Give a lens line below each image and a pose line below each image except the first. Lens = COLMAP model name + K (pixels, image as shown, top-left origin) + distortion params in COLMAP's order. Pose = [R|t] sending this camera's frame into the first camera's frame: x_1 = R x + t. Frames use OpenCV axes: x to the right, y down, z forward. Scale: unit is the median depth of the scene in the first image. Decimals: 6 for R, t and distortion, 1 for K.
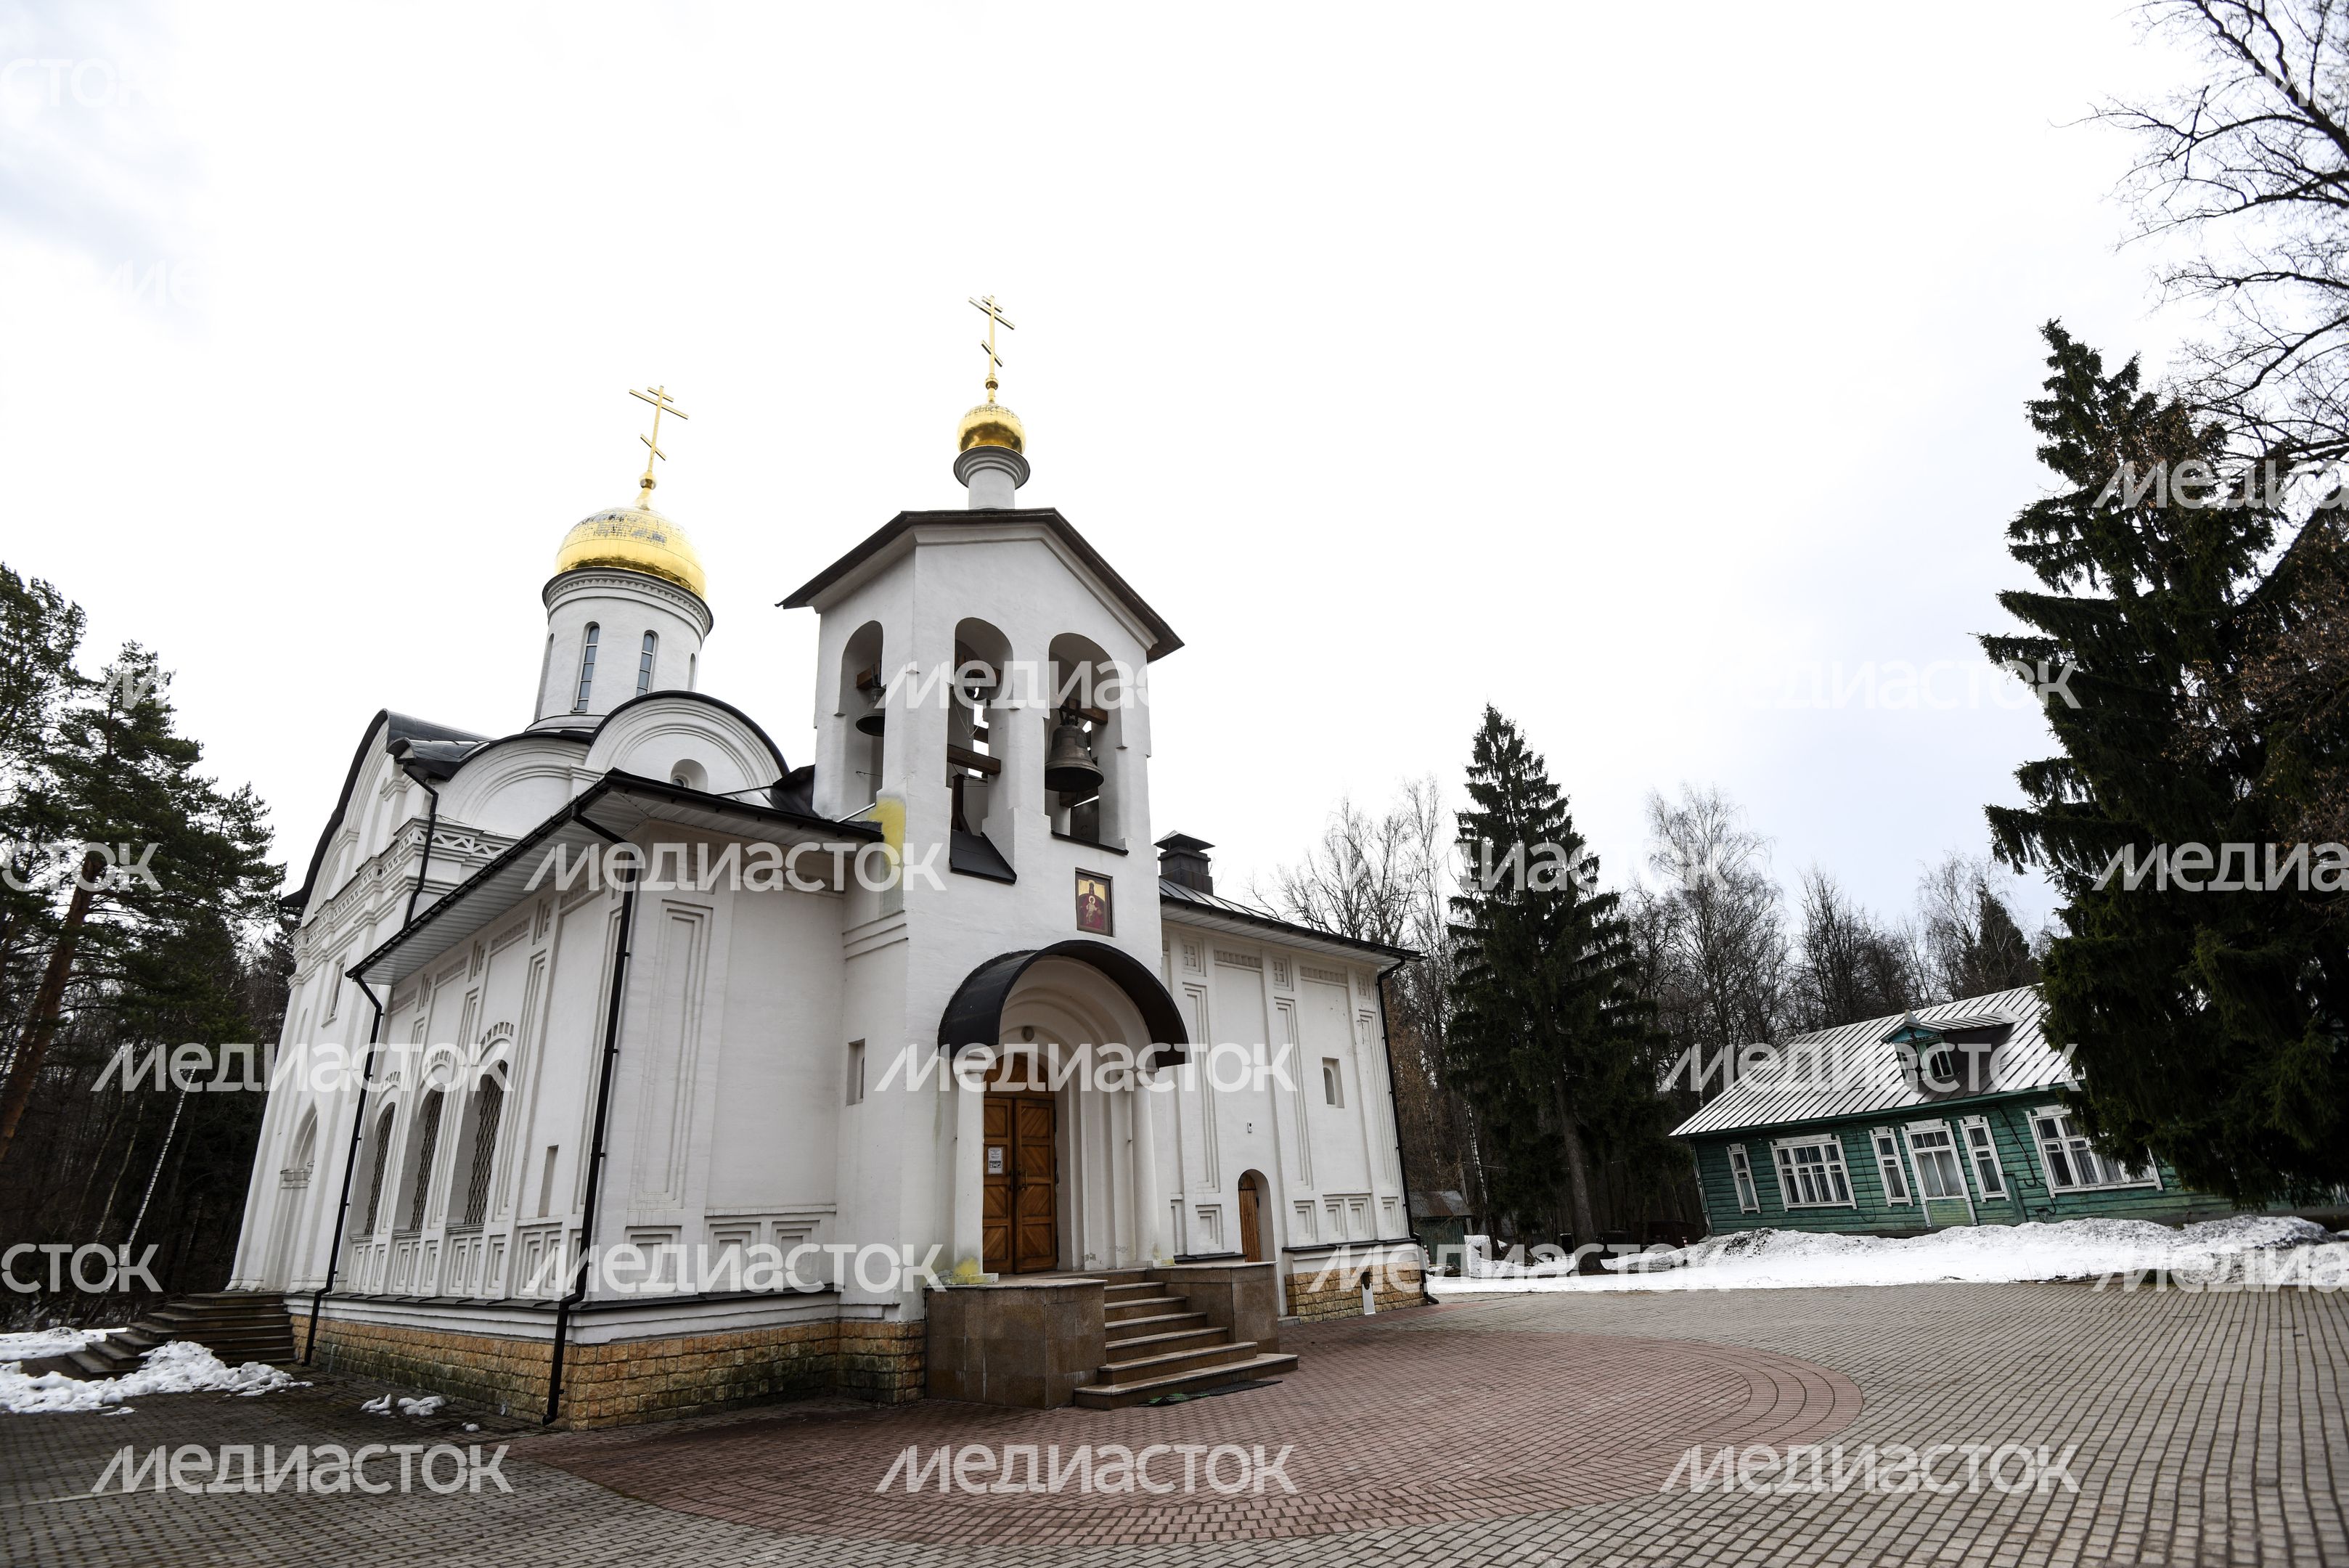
lens RADIAL K [[1159.9, 0, 1193.7], [0, 1159.9, 787.2], [0, 0, 1]] dist [-0.037387, -0.002852]
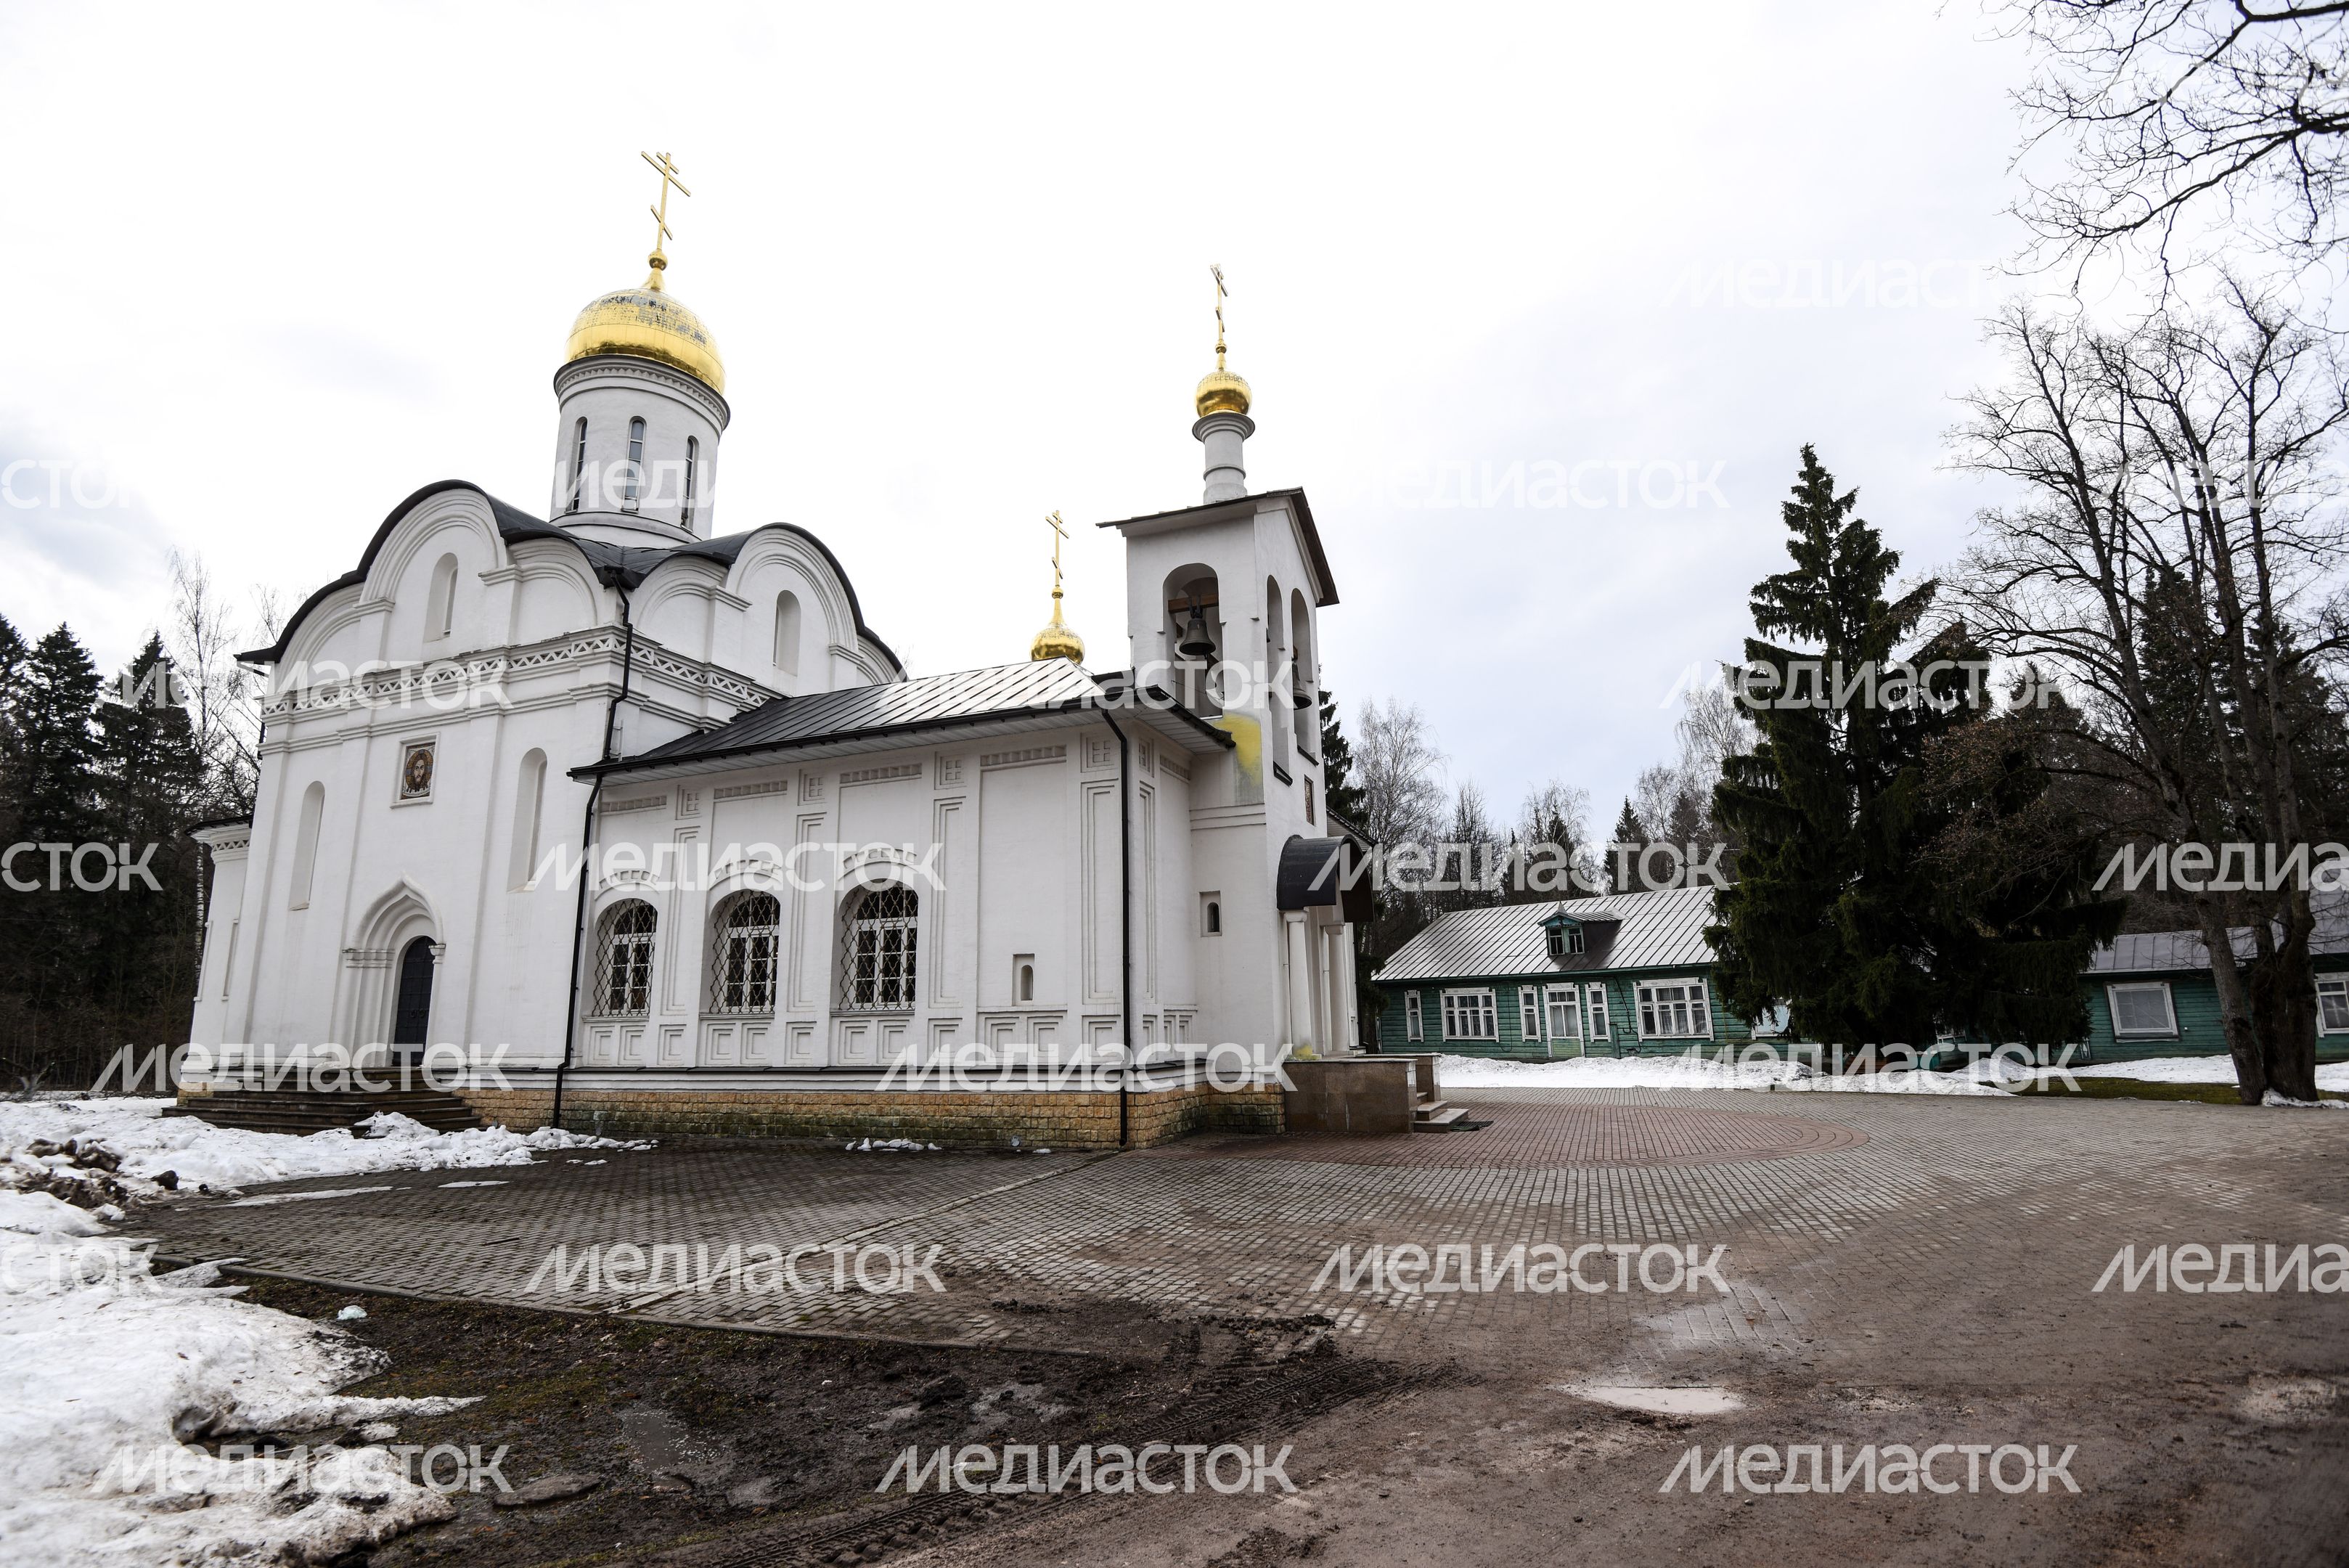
lens RADIAL K [[1159.9, 0, 1207.9], [0, 1159.9, 826.5], [0, 0, 1]] dist [-0.037387, -0.002852]
pose [[0.917713, 0.104539, 0.383243, -0.327425], [-0.170376, 0.975094, 0.142002, -0.020181], [-0.358853, -0.195612, 0.912667, -0.096005]]
